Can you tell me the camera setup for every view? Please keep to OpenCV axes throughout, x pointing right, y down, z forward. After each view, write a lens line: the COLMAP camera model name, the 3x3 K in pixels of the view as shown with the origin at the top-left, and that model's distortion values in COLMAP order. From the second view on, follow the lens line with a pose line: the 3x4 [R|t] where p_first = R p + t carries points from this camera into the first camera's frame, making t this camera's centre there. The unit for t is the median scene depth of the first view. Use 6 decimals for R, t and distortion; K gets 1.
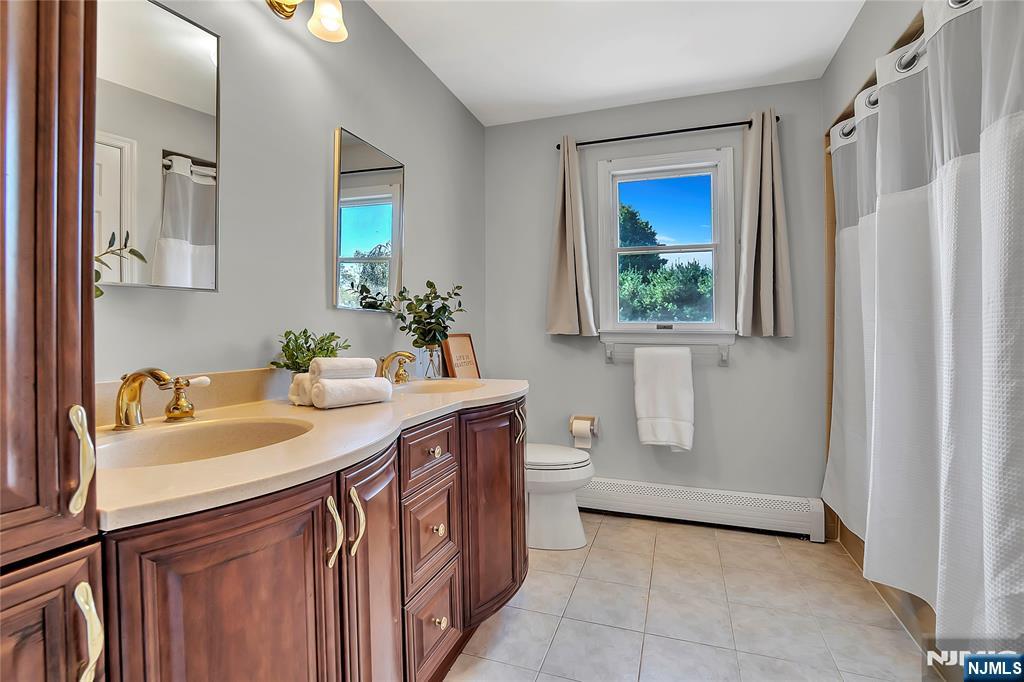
lens RADIAL K [[464.1, 0, 513.1], [0, 464.1, 333.6], [0, 0, 1]] dist [-0.032878, -0.000439]
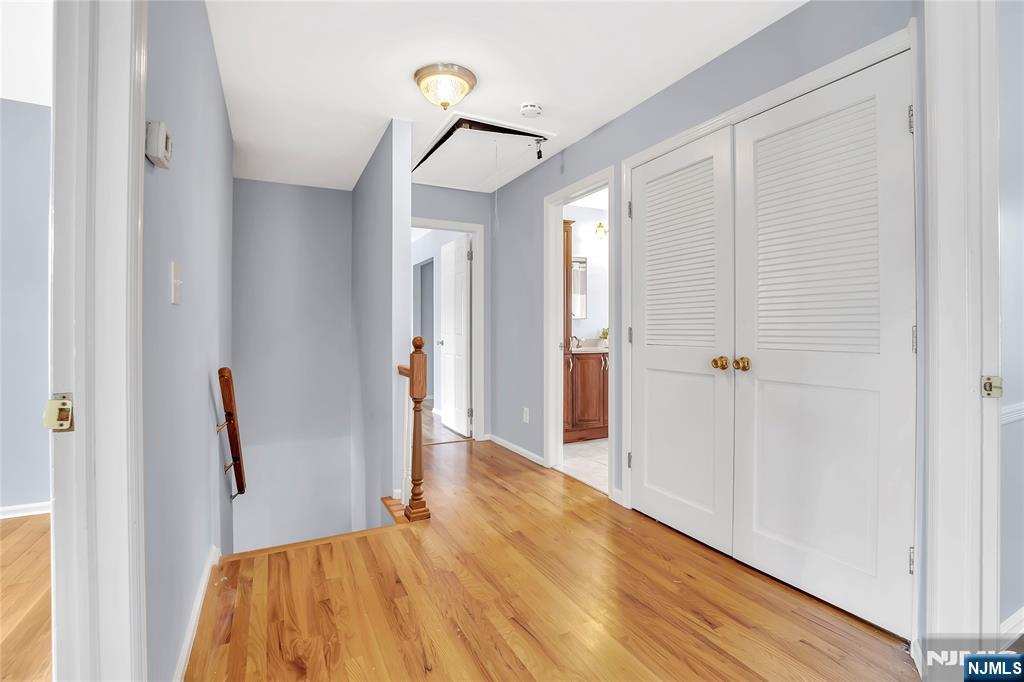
lens RADIAL K [[464.1, 0, 511.2], [0, 464.1, 333.5], [0, 0, 1]] dist [-0.032878, -0.000439]
pose [[0.734619, -0.001245, -0.678479, 2.704506], [0.006799, 0.999962, 0.005526, 0.025200], [0.678446, -0.008673, 0.734599, -4.028291]]
